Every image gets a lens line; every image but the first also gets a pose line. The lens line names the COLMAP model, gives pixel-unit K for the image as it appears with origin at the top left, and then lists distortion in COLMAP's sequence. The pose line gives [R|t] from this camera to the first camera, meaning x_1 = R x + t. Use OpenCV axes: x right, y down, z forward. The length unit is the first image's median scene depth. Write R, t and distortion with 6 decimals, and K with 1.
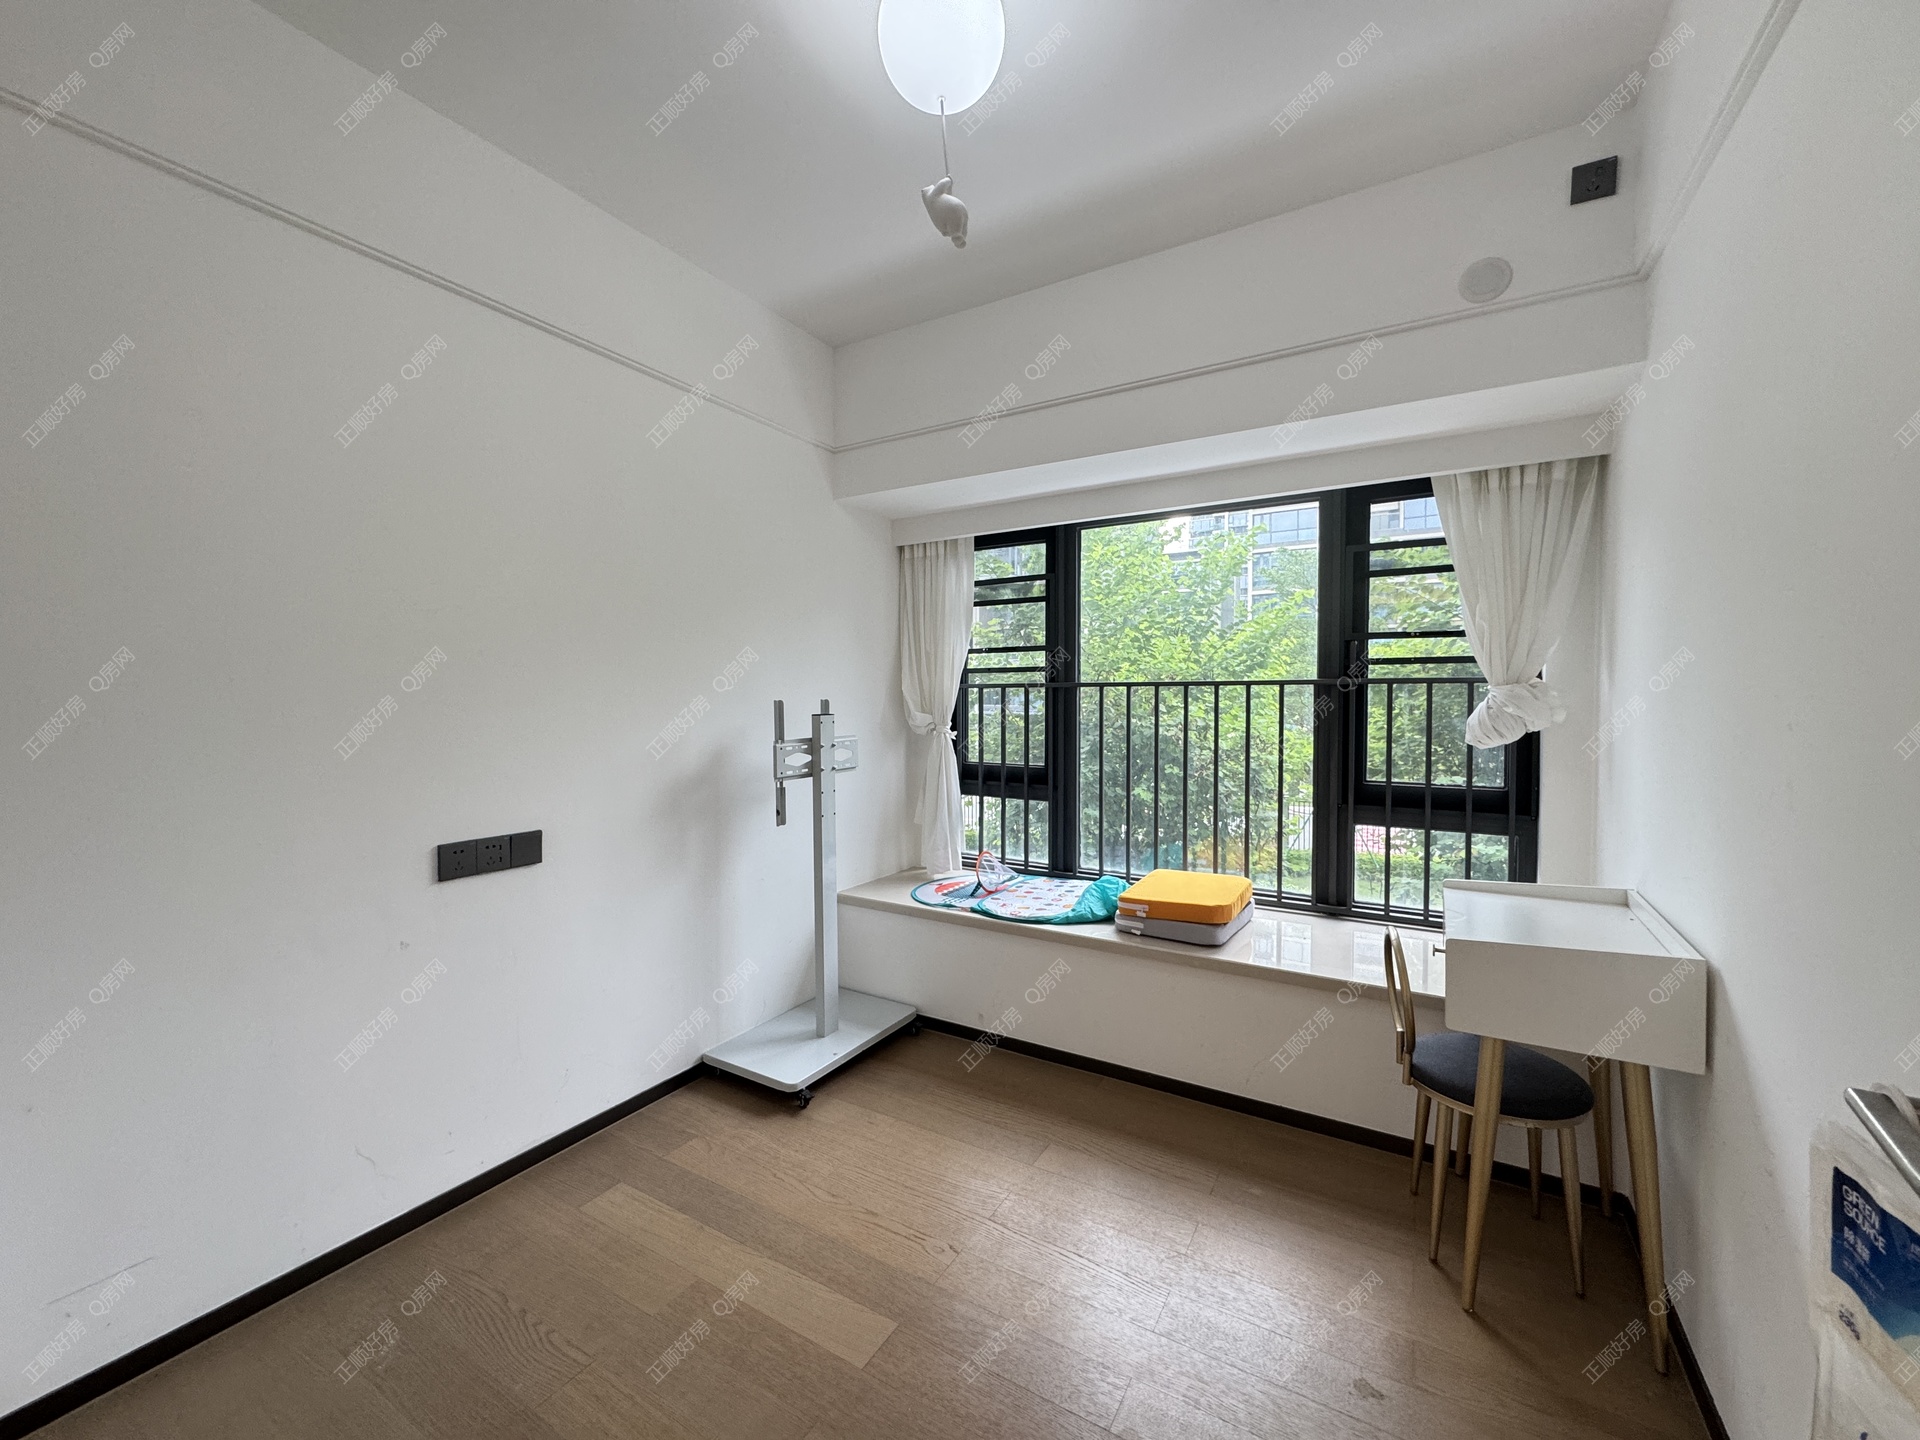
lens RADIAL K [[770.6, 0, 963.3], [0, 770.6, 718.0], [0, 0, 1]] dist [-0.001627, 0.000138]
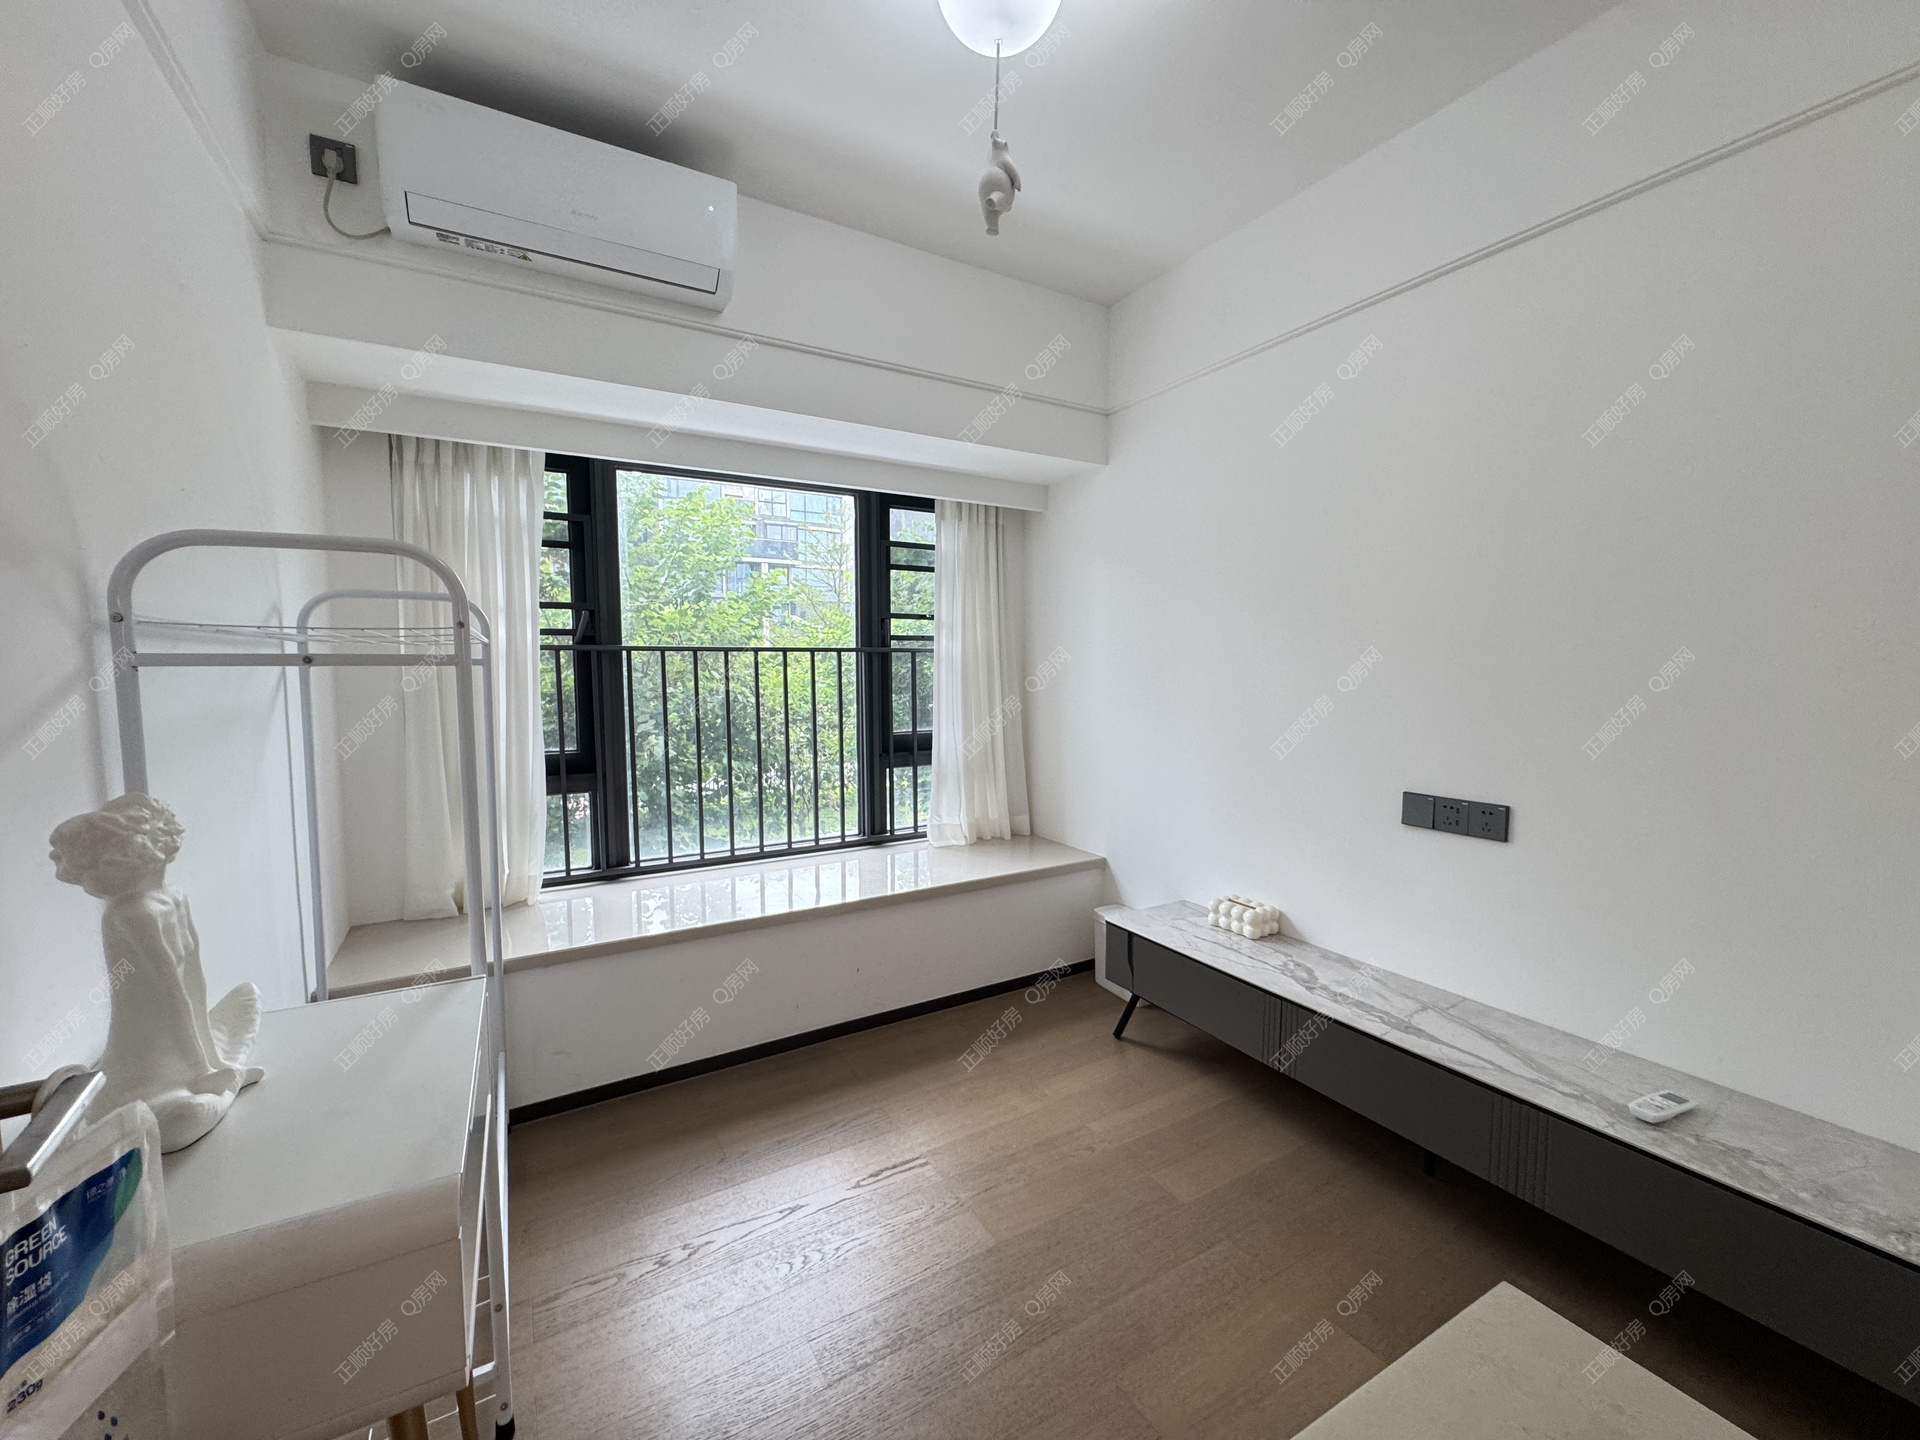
lens RADIAL K [[770.6, 0, 950.4], [0, 770.6, 714.7], [0, 0, 1]] dist [-0.001627, 0.000138]
pose [[0.476221, -0.057373, 0.877452, -0.431823], [0.027471, 0.998353, 0.050369, -0.005038], [-0.878896, 0.000118, 0.477013, 0.262508]]
